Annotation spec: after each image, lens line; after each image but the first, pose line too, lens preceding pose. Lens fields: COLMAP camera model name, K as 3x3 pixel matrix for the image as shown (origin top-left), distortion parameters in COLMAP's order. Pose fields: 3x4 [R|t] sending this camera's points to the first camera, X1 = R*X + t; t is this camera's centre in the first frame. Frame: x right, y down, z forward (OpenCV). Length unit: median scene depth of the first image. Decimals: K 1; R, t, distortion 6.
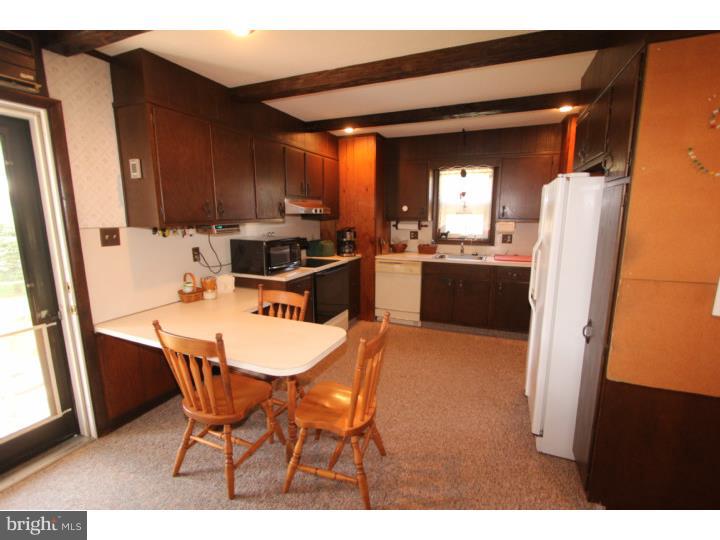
lens RADIAL K [[327.2, 0, 365.6], [0, 327.2, 271.7], [0, 0, 1]] dist [-0.002630, 0.000582]
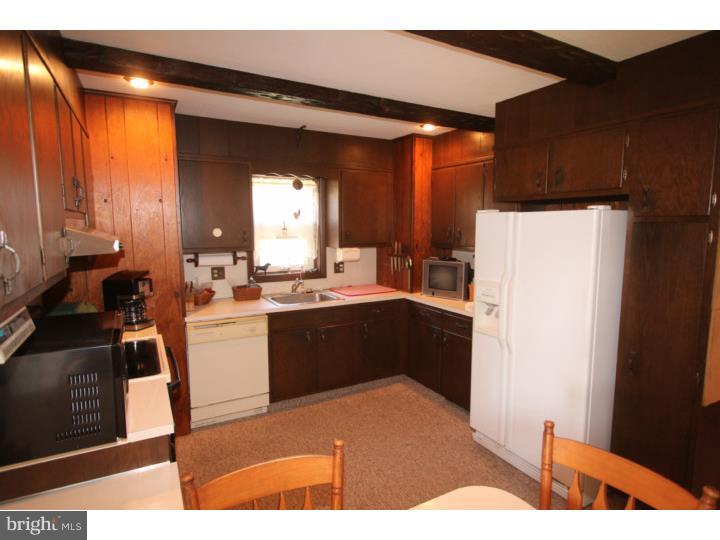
lens RADIAL K [[397.7, 0, 358.8], [0, 397.7, 274.1], [0, 0, 1]] dist [0.000245, 0.000431]
pose [[0.625164, -0.095896, 0.774580, -0.301552], [0.139330, 0.990194, 0.010137, -0.086473], [-0.767957, 0.101586, 0.632395, 0.327954]]
